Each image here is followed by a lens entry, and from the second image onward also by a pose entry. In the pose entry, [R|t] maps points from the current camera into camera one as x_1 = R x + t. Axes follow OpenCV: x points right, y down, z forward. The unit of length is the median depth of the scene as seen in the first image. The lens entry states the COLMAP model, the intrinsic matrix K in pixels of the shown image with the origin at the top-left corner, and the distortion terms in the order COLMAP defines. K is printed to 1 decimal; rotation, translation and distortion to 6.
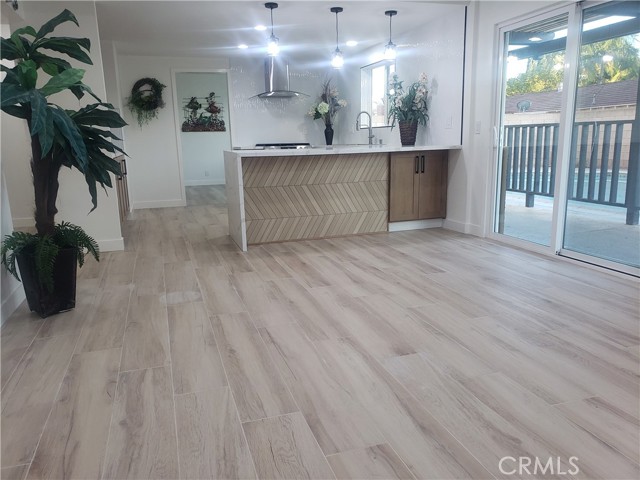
lens RADIAL K [[499.9, 0, 320.9], [0, 499.9, 256.1], [0, 0, 1]] dist [0.030165, -0.032954]
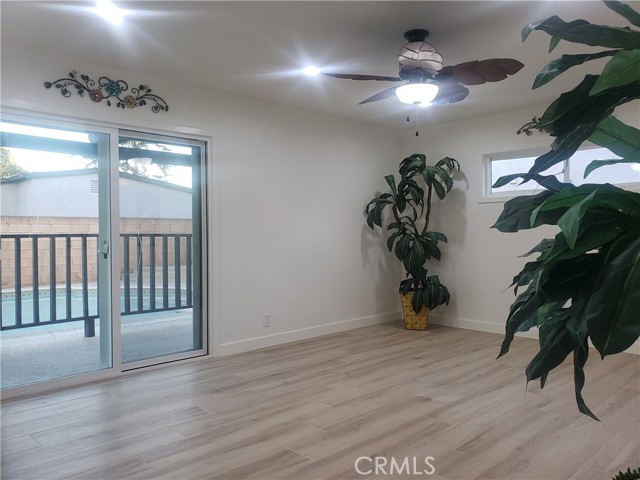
lens RADIAL K [[499.9, 0, 322.2], [0, 499.9, 240.2], [0, 0, 1]] dist [0.030165, -0.032954]
pose [[-0.440668, 0.016218, 0.897524, -0.594396], [0.226626, 0.969459, 0.093752, -0.264297], [-0.868592, 0.244716, -0.430885, 1.076622]]
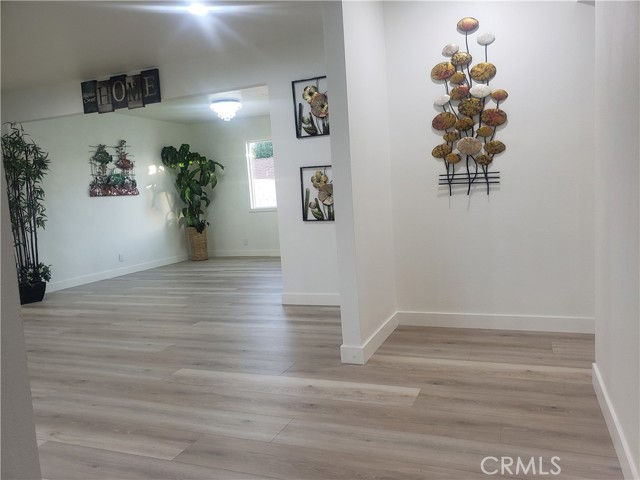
lens RADIAL K [[499.9, 0, 317.0], [0, 499.9, 244.9], [0, 0, 1]] dist [0.030165, -0.032954]
pose [[0.645130, -0.095565, 0.758073, -1.648392], [0.216672, 0.974301, -0.061567, -0.249224], [-0.732708, 0.203971, 0.649257, 1.116567]]
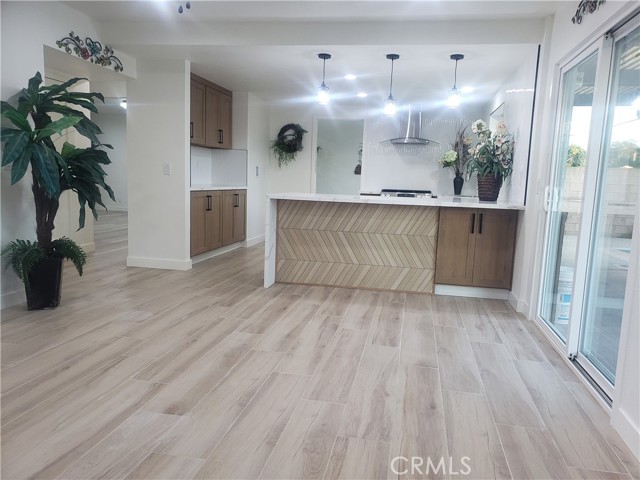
lens RADIAL K [[499.9, 0, 325.4], [0, 499.9, 251.3], [0, 0, 1]] dist [0.030165, -0.032954]
pose [[0.877656, 0.126827, -0.462207, 0.502784], [-0.168384, 0.984473, -0.049600, -0.064277], [0.448739, 0.121360, 0.885384, 0.161098]]
